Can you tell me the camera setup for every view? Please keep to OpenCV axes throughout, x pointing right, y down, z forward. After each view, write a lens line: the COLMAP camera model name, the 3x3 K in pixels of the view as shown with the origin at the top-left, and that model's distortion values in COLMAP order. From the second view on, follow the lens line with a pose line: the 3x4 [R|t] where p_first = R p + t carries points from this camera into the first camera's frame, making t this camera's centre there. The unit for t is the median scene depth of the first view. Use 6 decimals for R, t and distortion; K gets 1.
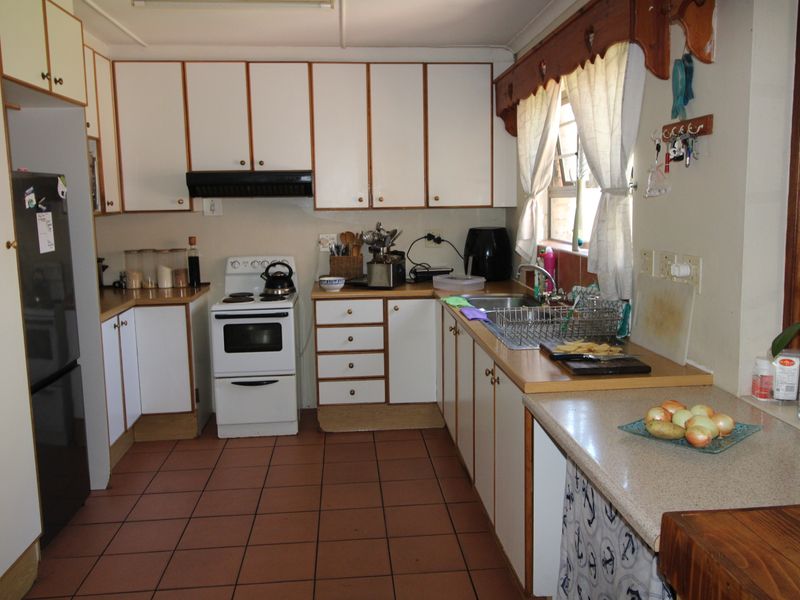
lens RADIAL K [[690.9, 0, 403.0], [0, 690.9, 298.1], [0, 0, 1]] dist [0.016795, -0.016020]
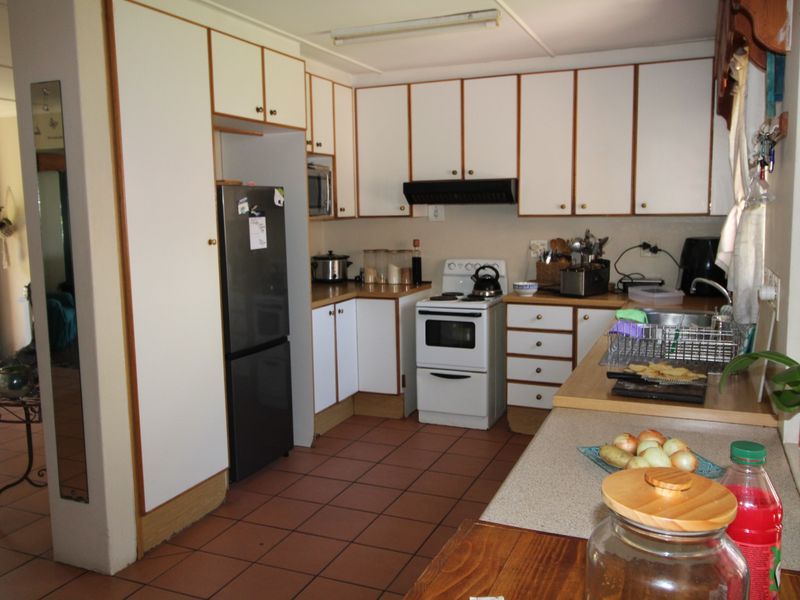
lens RADIAL K [[690.9, 0, 405.9], [0, 690.9, 299.6], [0, 0, 1]] dist [0.016795, -0.016020]
pose [[0.878931, 0.066633, -0.472271, 0.227953], [-0.068155, 0.997578, 0.013908, -0.006771], [0.472053, 0.019964, 0.881344, 0.013355]]
